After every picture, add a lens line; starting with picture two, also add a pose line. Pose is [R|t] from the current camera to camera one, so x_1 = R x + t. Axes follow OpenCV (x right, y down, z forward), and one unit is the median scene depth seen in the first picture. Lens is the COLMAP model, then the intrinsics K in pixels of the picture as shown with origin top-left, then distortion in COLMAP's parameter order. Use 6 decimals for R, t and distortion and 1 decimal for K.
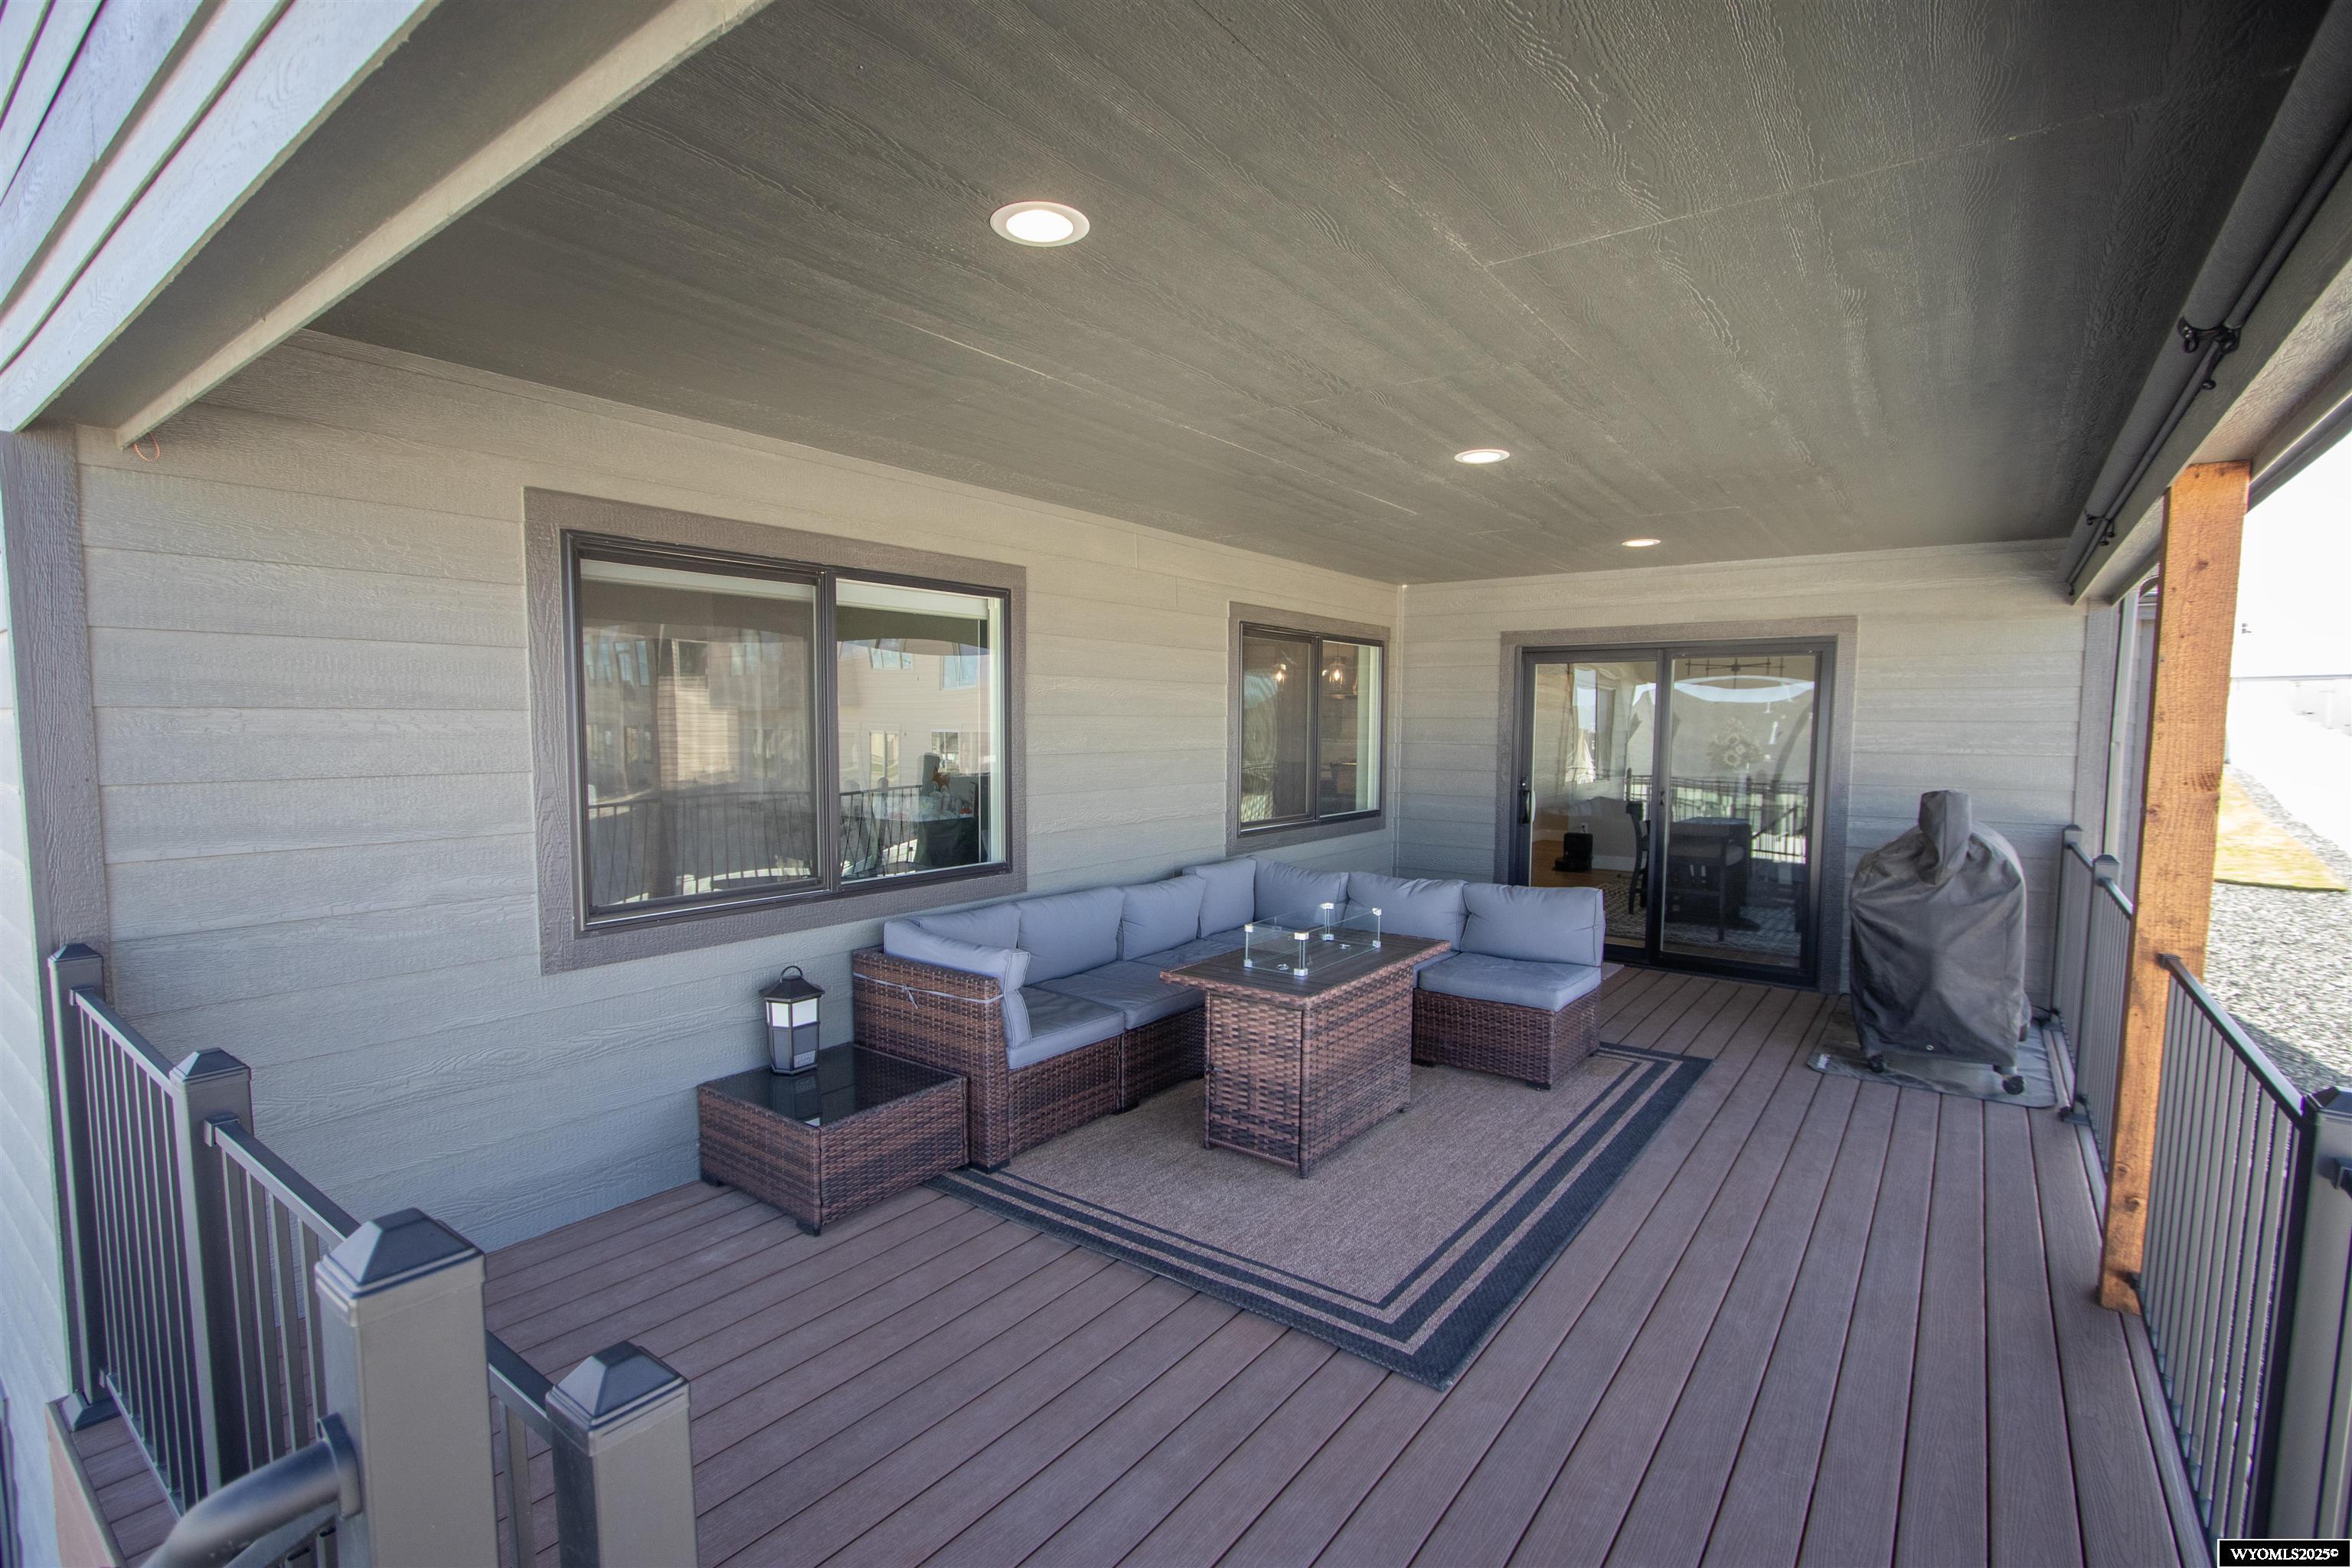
lens RADIAL K [[1079.5, 0, 1155.5], [0, 1079.5, 799.8], [0, 0, 1]] dist [-0.002422, -0.000574]
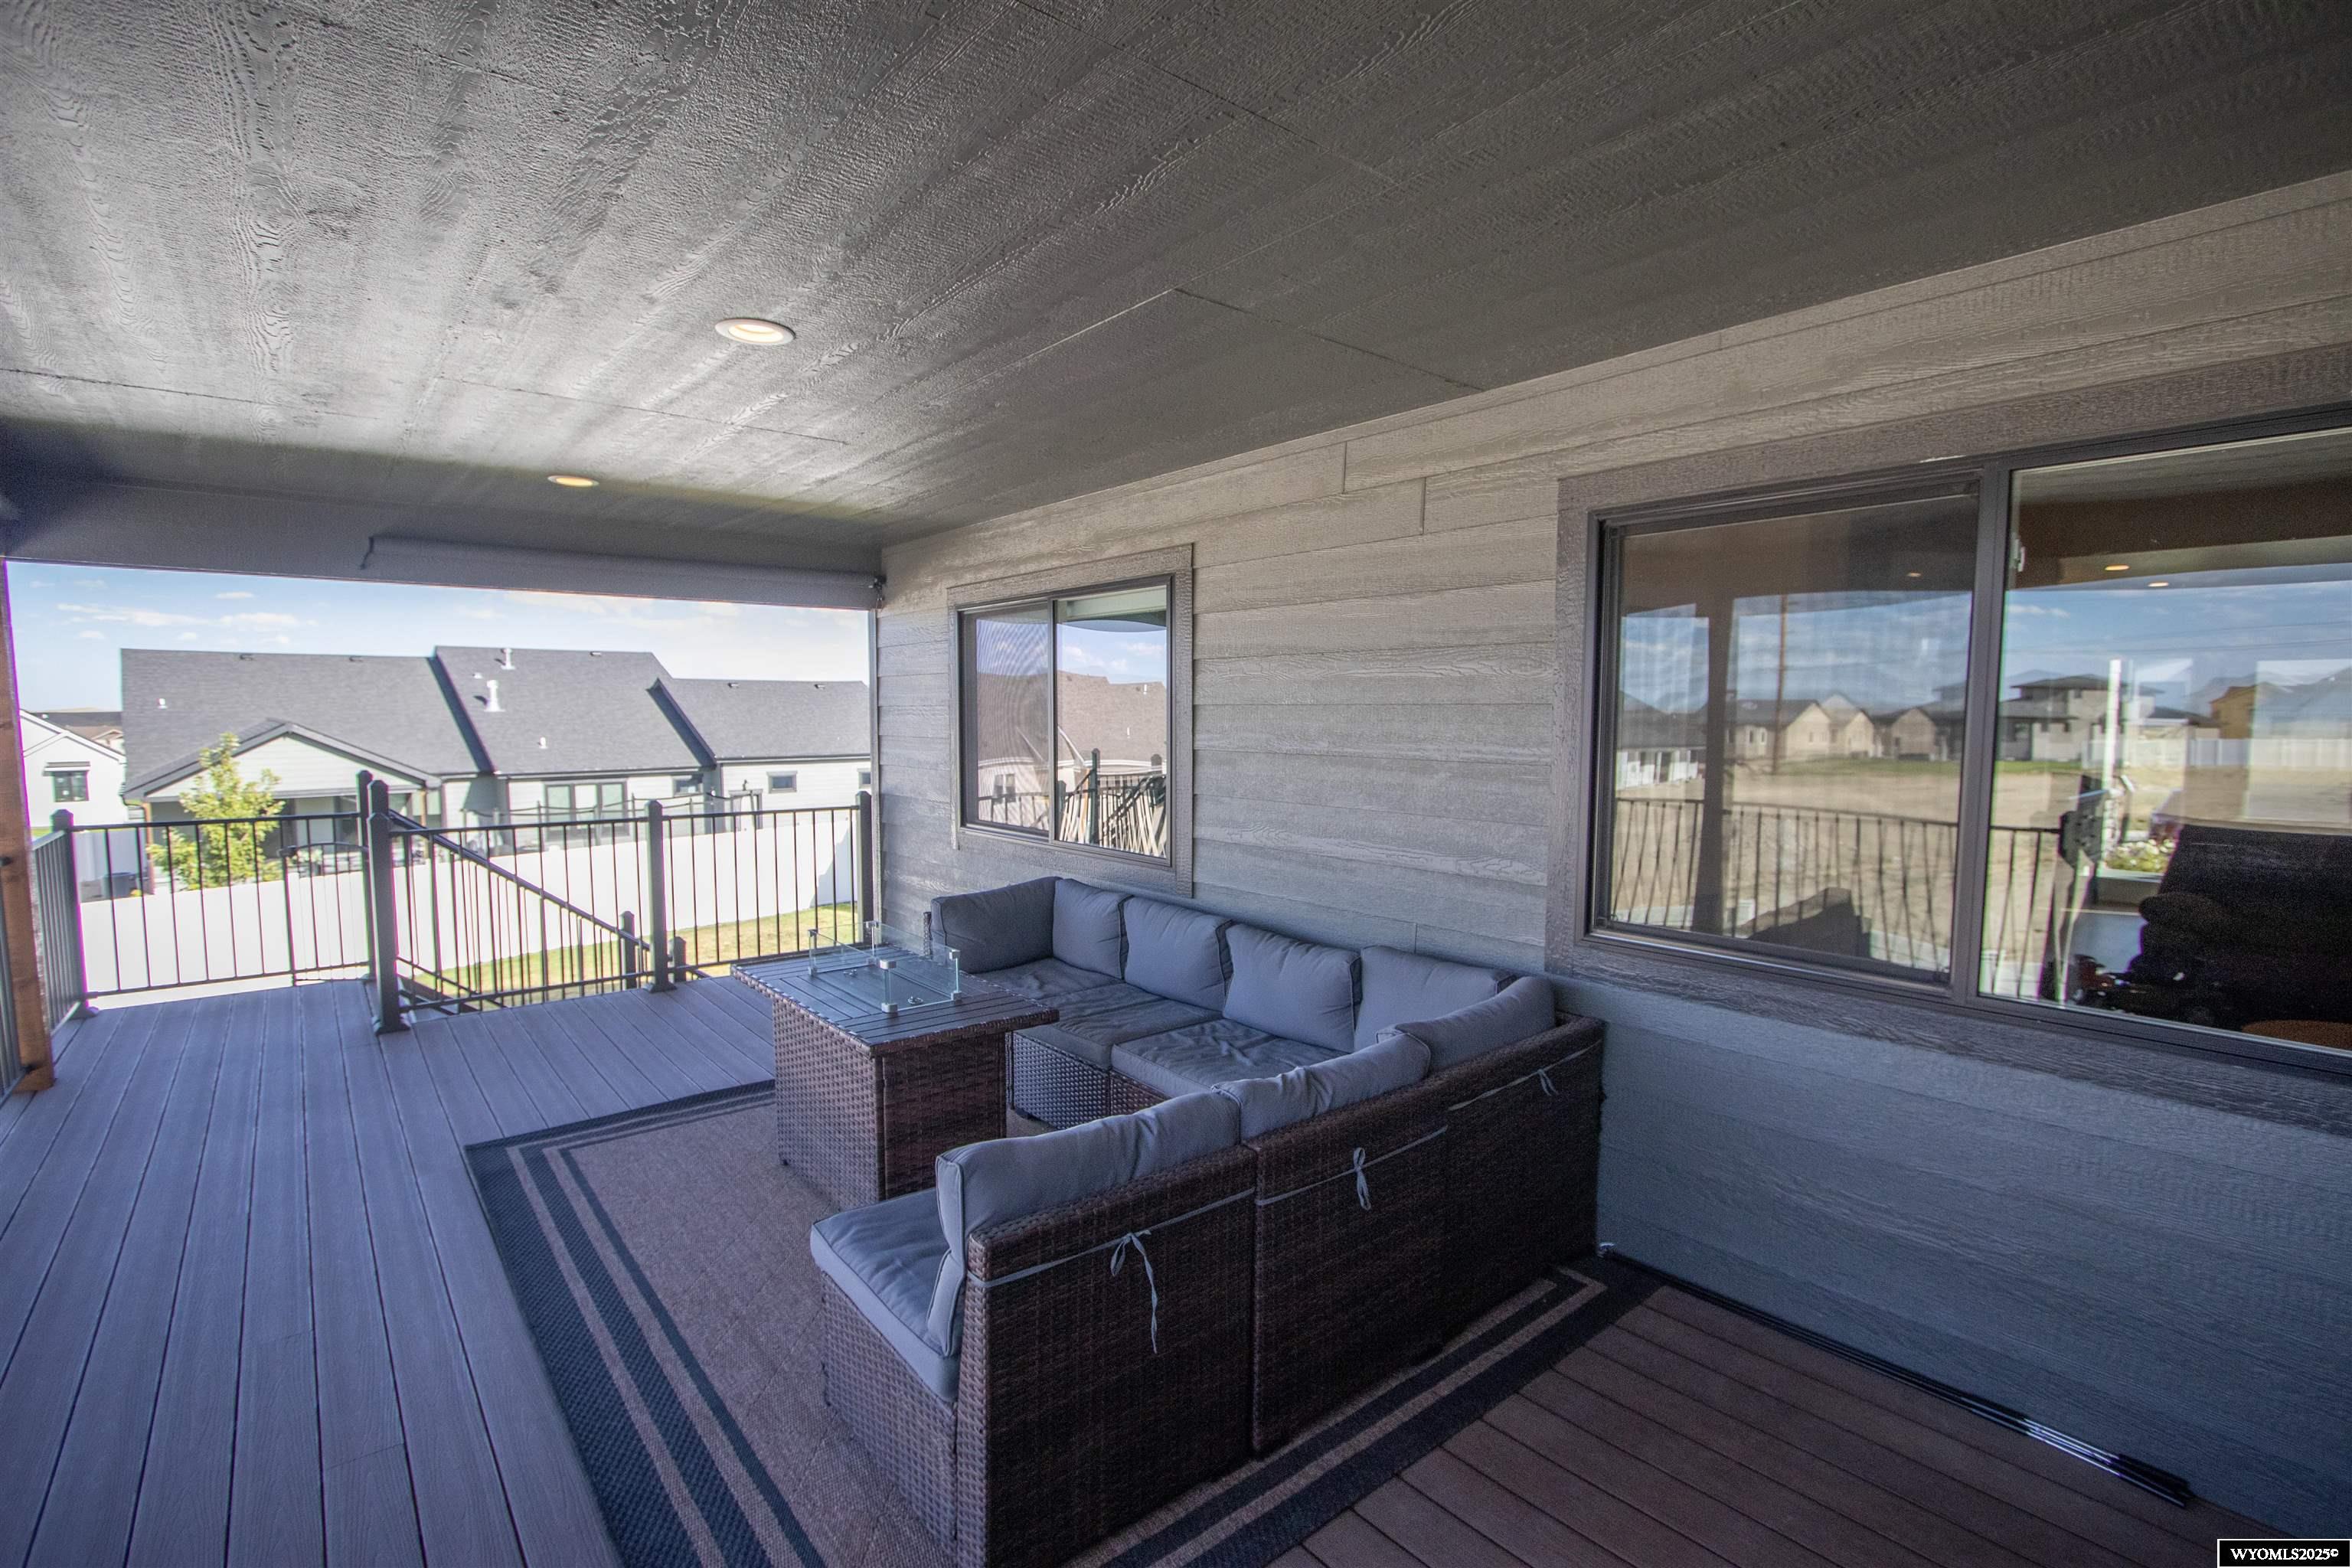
lens RADIAL K [[1079.5, 0, 1155.5], [0, 1079.5, 799.8], [0, 0, 1]] dist [-0.002422, -0.000574]
pose [[-0.237938, 0.073763, -0.968475, 1.030399], [-0.077553, 0.992486, 0.094645, -0.112118], [0.968179, 0.097628, -0.230429, 1.573125]]
